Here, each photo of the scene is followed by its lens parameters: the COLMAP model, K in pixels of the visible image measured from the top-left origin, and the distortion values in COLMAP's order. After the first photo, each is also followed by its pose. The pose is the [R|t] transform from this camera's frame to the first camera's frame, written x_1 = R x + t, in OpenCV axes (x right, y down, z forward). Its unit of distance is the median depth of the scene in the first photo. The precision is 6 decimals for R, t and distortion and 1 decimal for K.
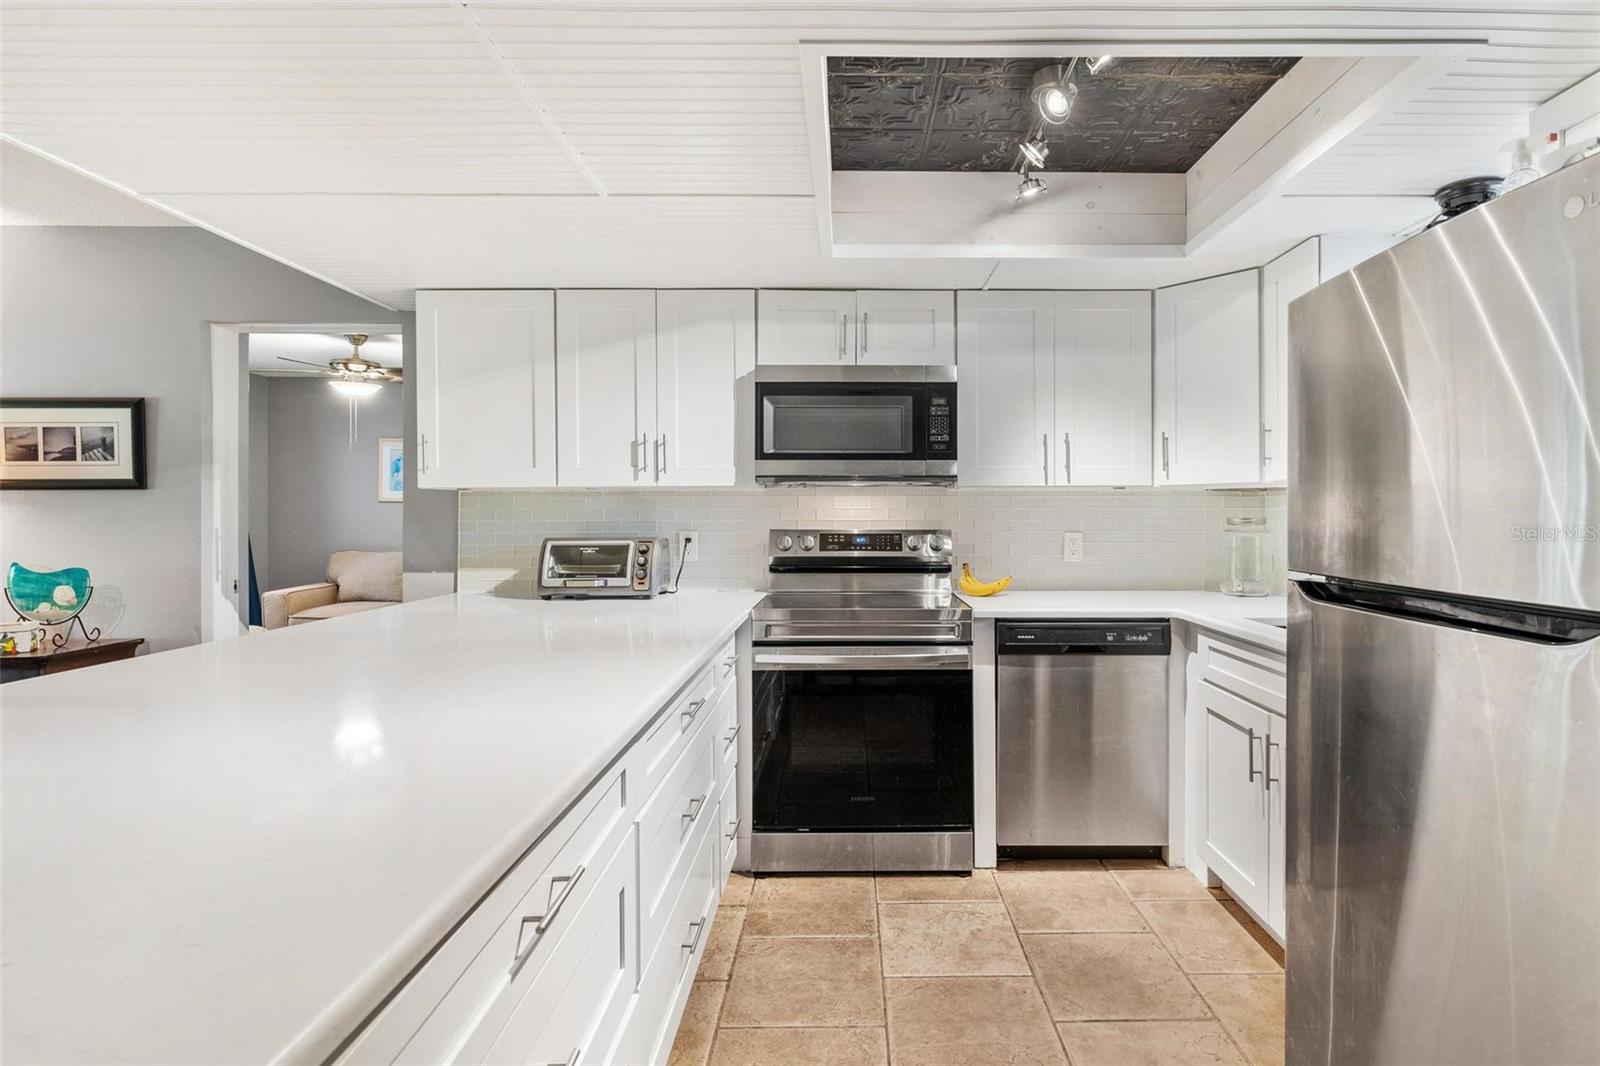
lens RADIAL K [[801.0, 0, 861.0], [0, 801.0, 513.9], [0, 0, 1]] dist [0.001162, 0.000524]
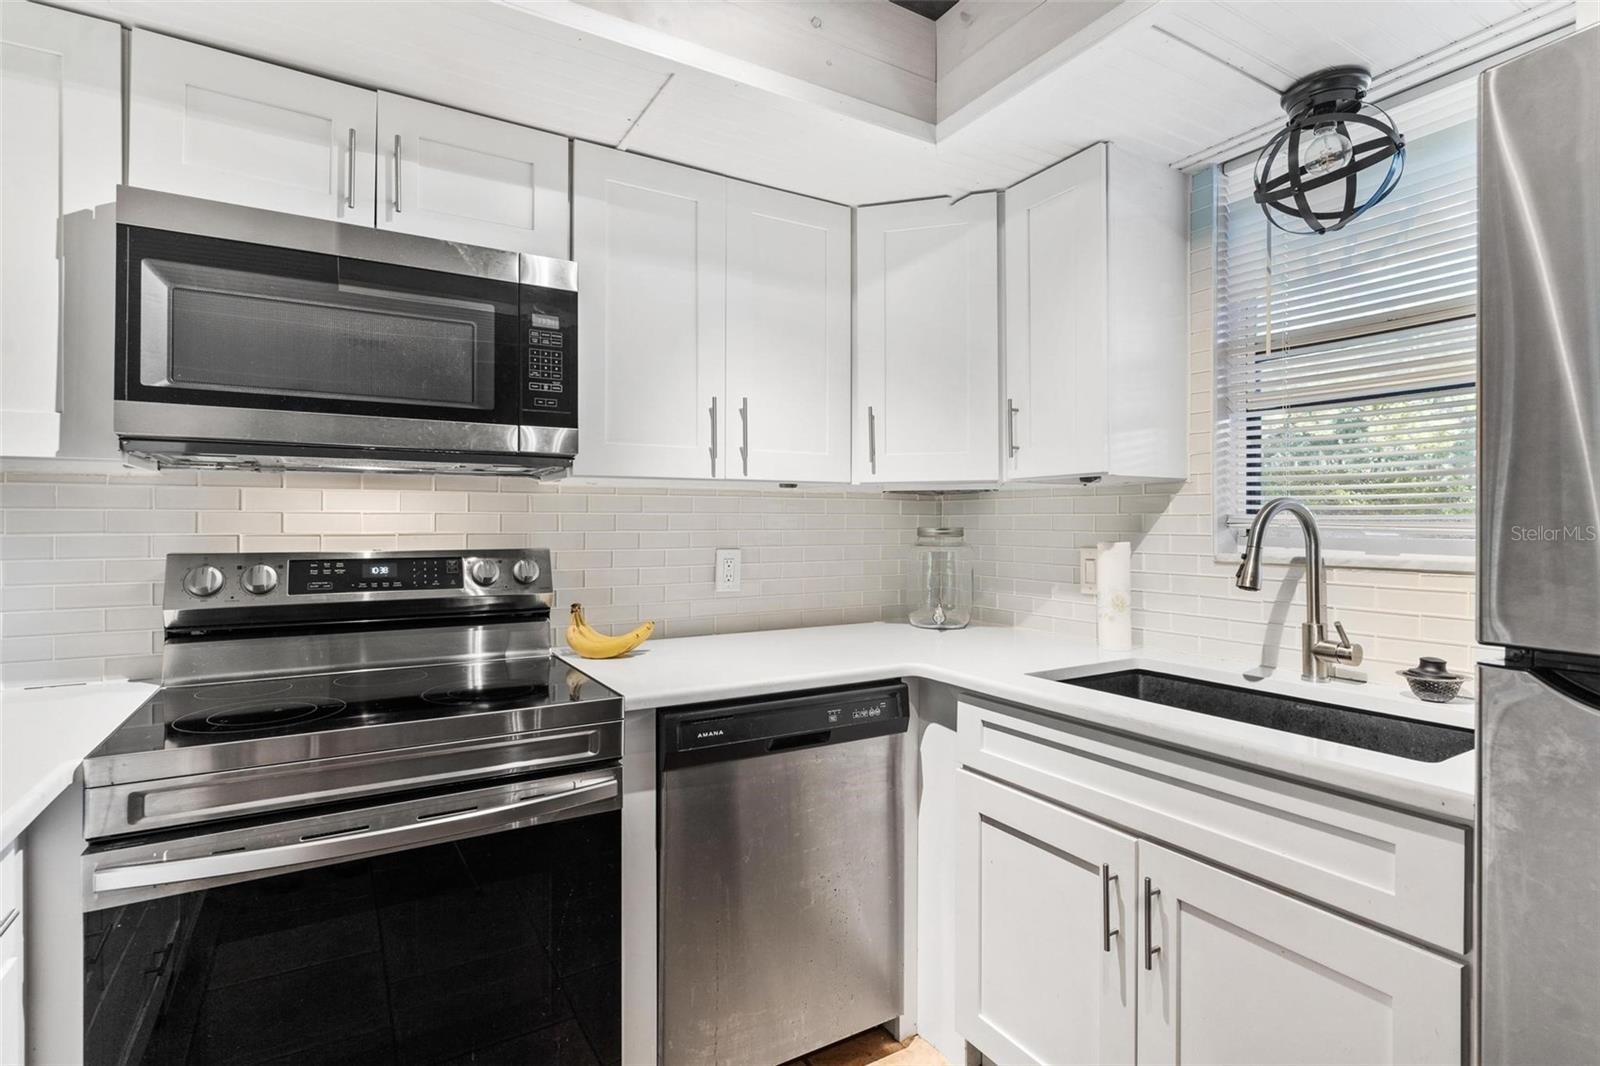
lens RADIAL K [[778.5, 0, 799.2], [0, 778.5, 515.8], [0, 0, 1]] dist [0.000442, -0.000123]
pose [[0.865938, 0.005206, 0.500125, -0.019969], [-0.000869, 0.999960, -0.008904, -0.000022], [-0.500151, 0.007276, 0.865908, 0.431017]]
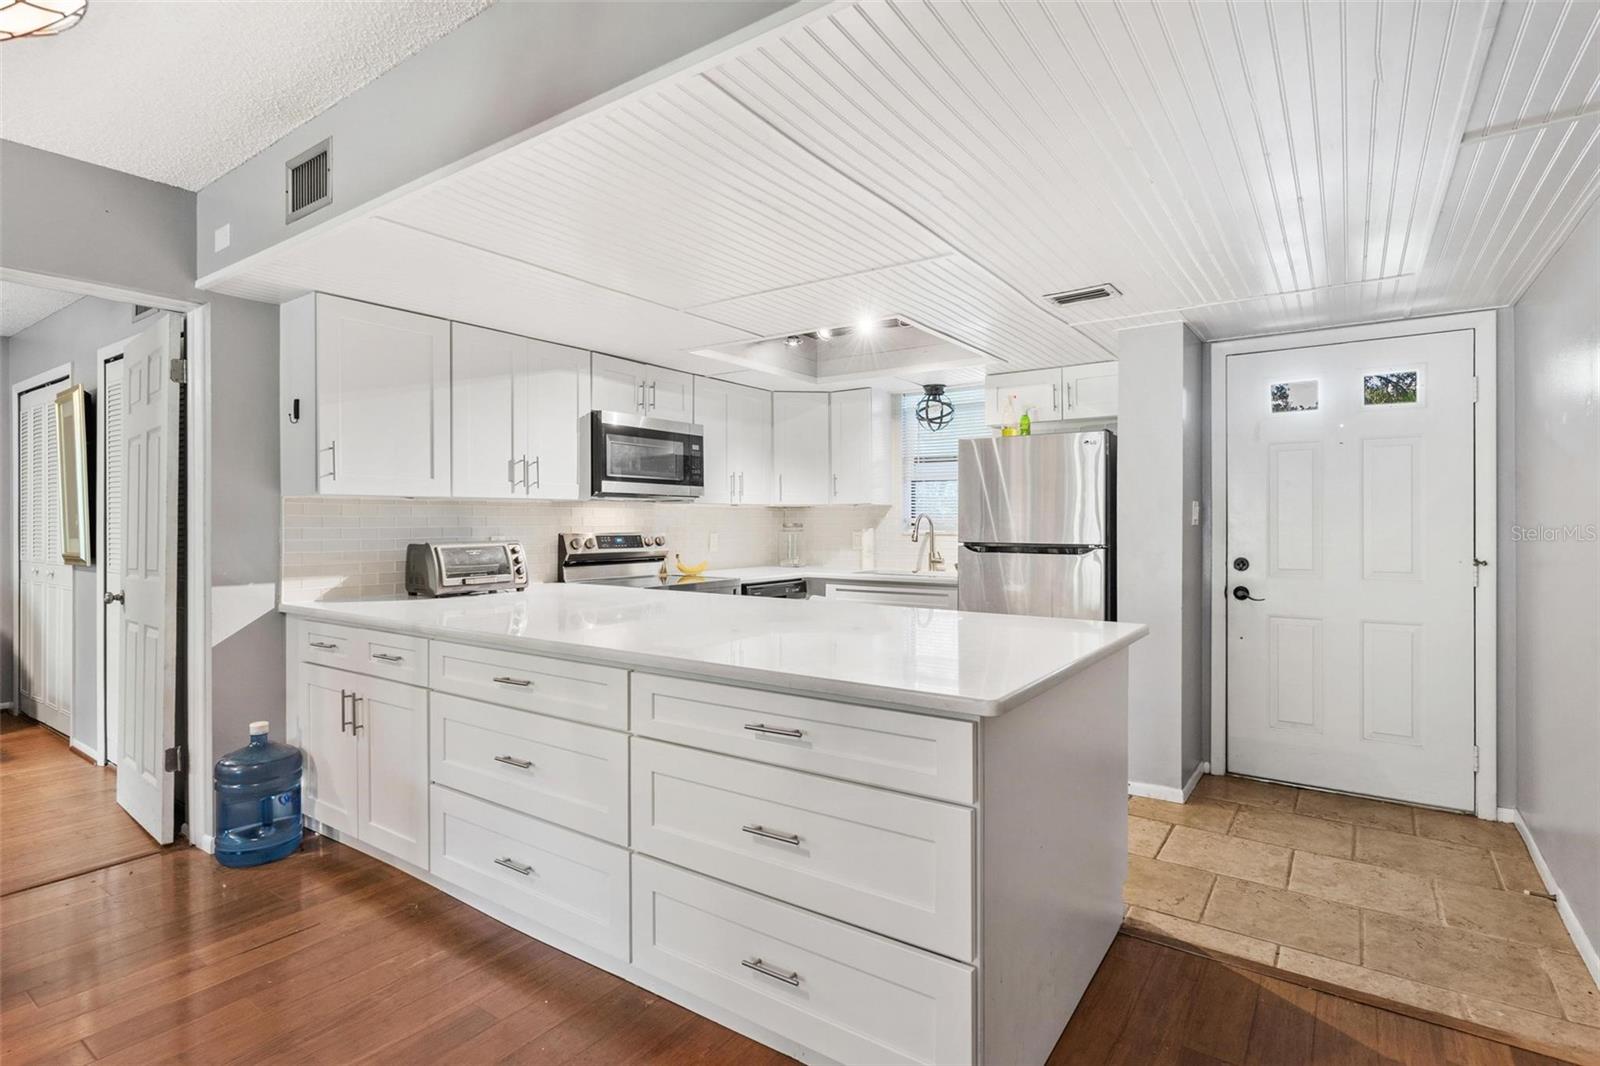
lens RADIAL K [[786.6, 0, 796.1], [0, 786.6, 524.0], [0, 0, 1]] dist [0.002875, 0.000670]
pose [[0.586542, -0.002019, 0.809916, -0.986606], [0.001260, 0.999998, 0.001580, 0.003360], [-0.809918, 0.000094, 0.586544, -0.037993]]
